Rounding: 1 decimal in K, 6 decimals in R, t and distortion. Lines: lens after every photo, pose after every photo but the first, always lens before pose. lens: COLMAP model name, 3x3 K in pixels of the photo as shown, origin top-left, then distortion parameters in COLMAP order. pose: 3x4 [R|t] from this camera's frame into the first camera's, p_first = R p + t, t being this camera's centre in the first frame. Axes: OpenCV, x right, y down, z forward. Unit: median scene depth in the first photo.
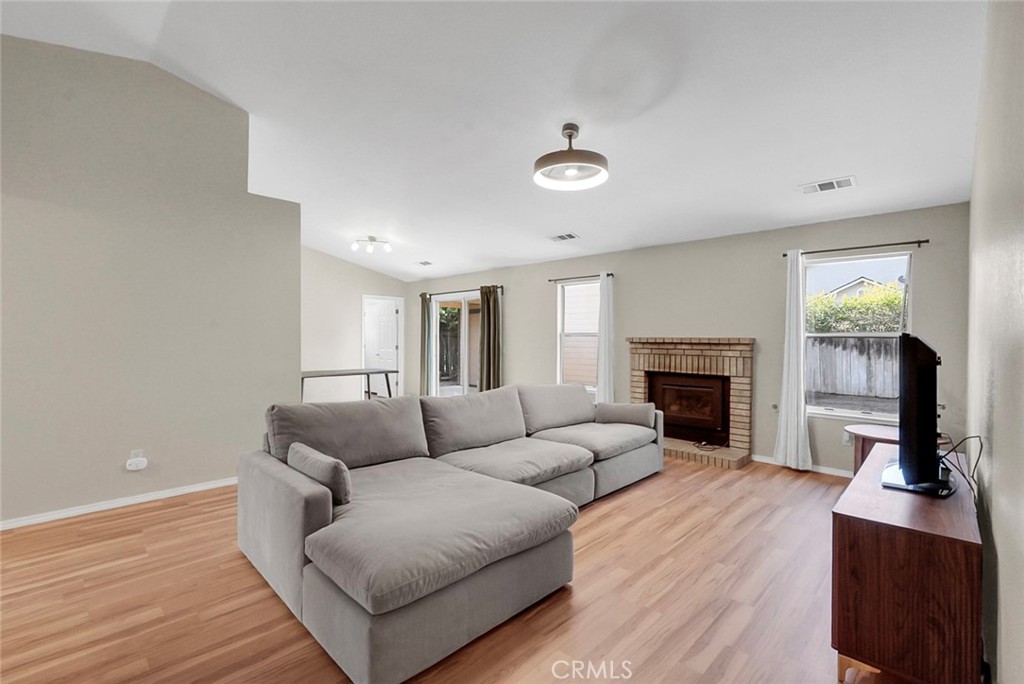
lens RADIAL K [[462.4, 0, 513.8], [0, 462.4, 344.1], [0, 0, 1]] dist [-0.003898, -0.000059]
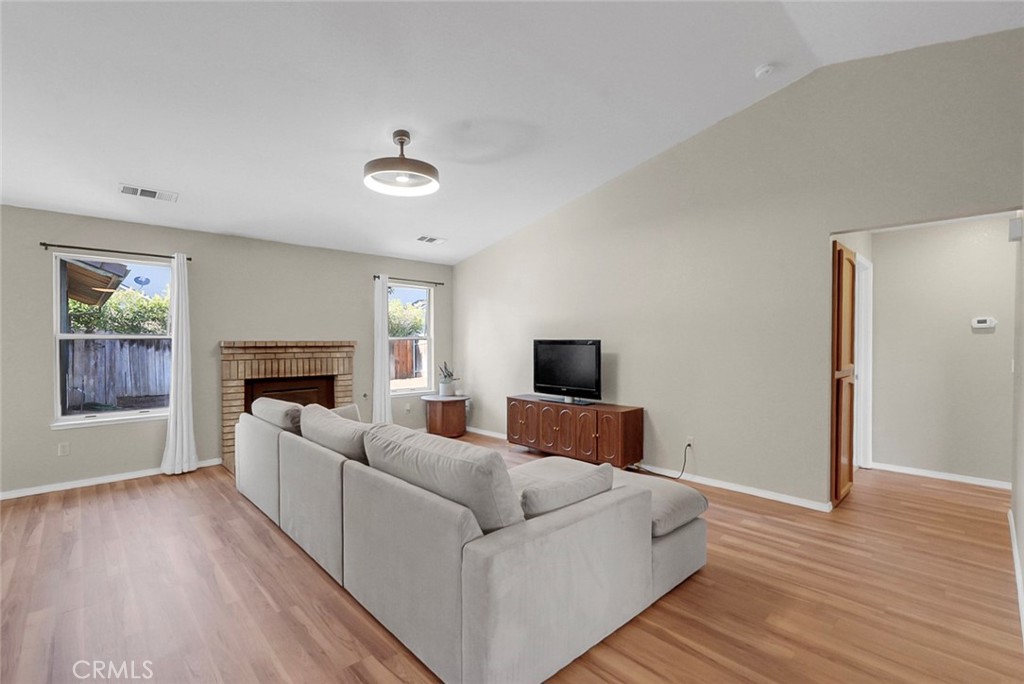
lens RADIAL K [[462.4, 0, 513.8], [0, 462.4, 344.1], [0, 0, 1]] dist [-0.003898, -0.000059]
pose [[0.032467, -0.017336, 0.999322, -0.608970], [0.013633, 0.999764, 0.016901, -0.017769], [-0.999380, 0.013075, 0.032696, 0.498170]]
